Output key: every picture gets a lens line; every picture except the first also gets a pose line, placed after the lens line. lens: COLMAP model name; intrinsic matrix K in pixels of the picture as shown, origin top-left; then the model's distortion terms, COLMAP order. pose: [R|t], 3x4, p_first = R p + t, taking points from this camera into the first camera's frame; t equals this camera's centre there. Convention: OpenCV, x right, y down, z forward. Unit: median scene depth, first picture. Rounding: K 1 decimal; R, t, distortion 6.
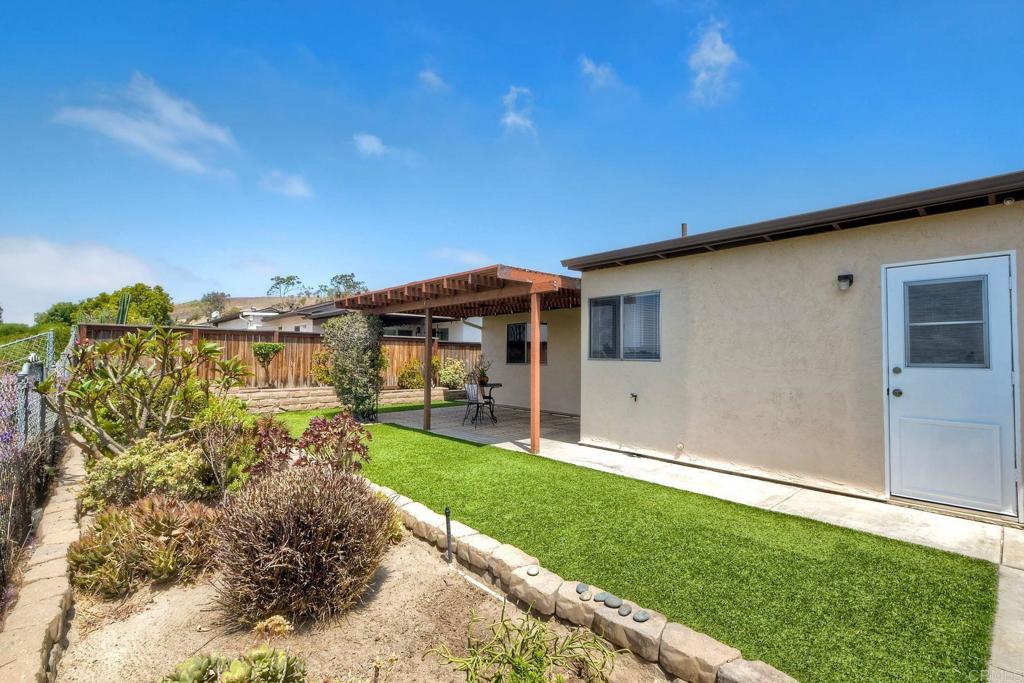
lens RADIAL K [[459.8, 0, 514.3], [0, 459.8, 340.3], [0, 0, 1]] dist [0.002666, 0.000269]
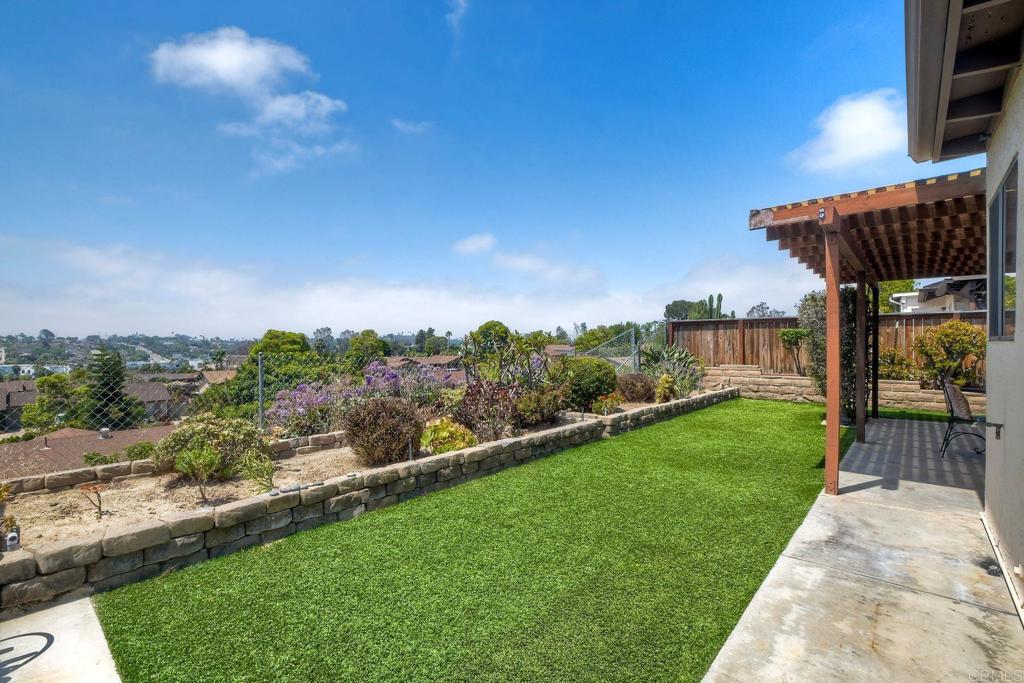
lens RADIAL K [[459.8, 0, 514.3], [0, 459.8, 340.3], [0, 0, 1]] dist [0.002666, 0.000269]
pose [[0.135913, -0.000769, -0.990720, 0.331025], [0.034521, 0.999396, 0.003960, 0.000576], [0.990119, -0.034739, 0.135858, 0.221850]]
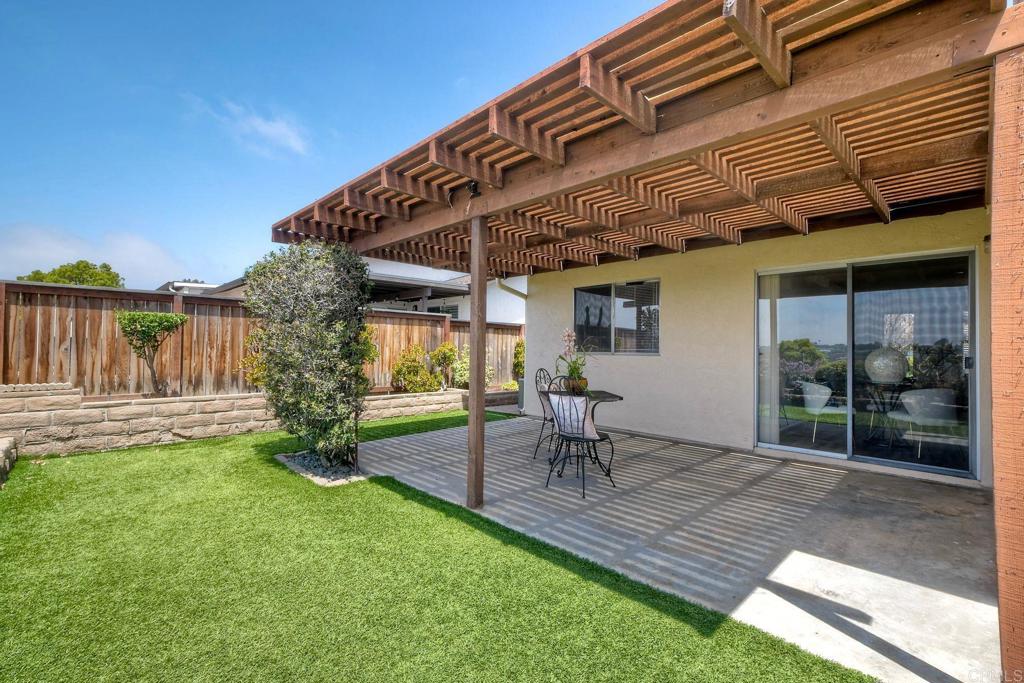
lens RADIAL K [[459.8, 0, 514.3], [0, 459.8, 340.3], [0, 0, 1]] dist [0.002666, 0.000269]
pose [[0.999474, 0.004055, 0.032163, -0.112859], [-0.004649, 0.999820, 0.018420, 0.023136], [-0.032082, -0.018560, 0.999313, 0.389771]]
